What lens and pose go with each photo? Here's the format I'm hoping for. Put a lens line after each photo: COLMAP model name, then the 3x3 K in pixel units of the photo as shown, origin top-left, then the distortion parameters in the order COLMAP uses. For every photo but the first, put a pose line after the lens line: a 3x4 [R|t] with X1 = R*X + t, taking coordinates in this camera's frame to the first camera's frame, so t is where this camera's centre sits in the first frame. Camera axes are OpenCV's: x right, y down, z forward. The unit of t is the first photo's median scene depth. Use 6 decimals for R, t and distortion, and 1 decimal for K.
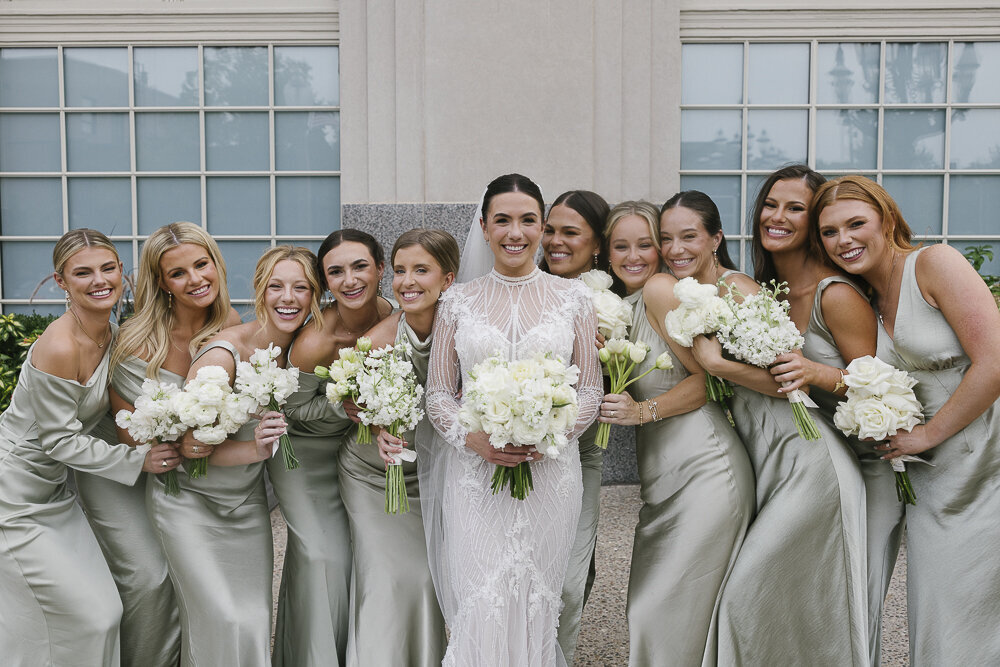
lens RADIAL K [[910.4, 0, 472.2], [0, 910.4, 331.6], [0, 0, 1]] dist [-0.012009, 0.001118]
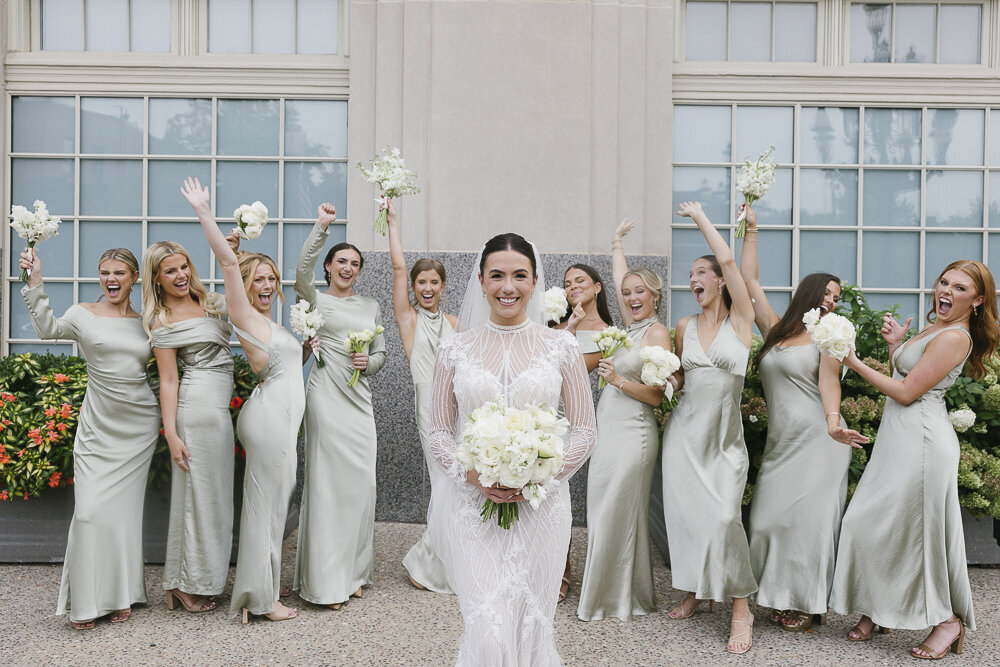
lens RADIAL K [[917.8, 0, 500.0], [0, 917.8, 333.5], [0, 0, 1]] dist [-0.028595, -0.003931]
pose [[0.999574, 0.012094, 0.026573, 0.002997], [-0.010860, 0.998877, -0.046126, 0.000352], [-0.027101, 0.045818, 0.998582, -0.049224]]
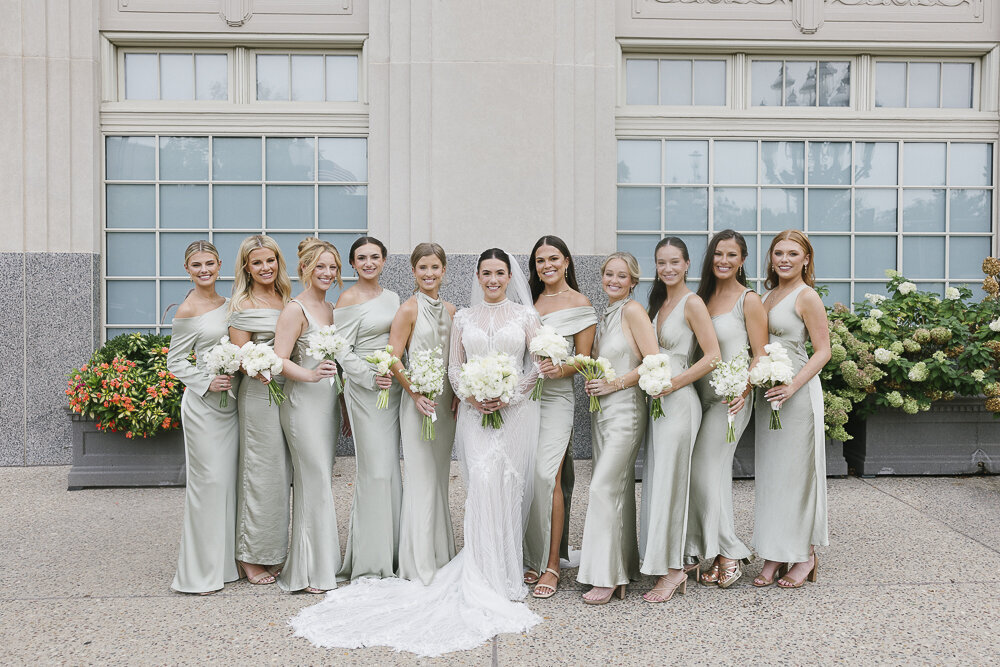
lens RADIAL K [[881.1, 0, 500.0], [0, 881.1, 333.5], [0, 0, 1]] dist [-0.018561, -0.012153]
pose [[0.999000, 0.000210, 0.044708, -0.008957], [0.001426, 0.999331, -0.036552, 0.029029], [-0.044686, 0.036580, 0.998331, -0.340778]]
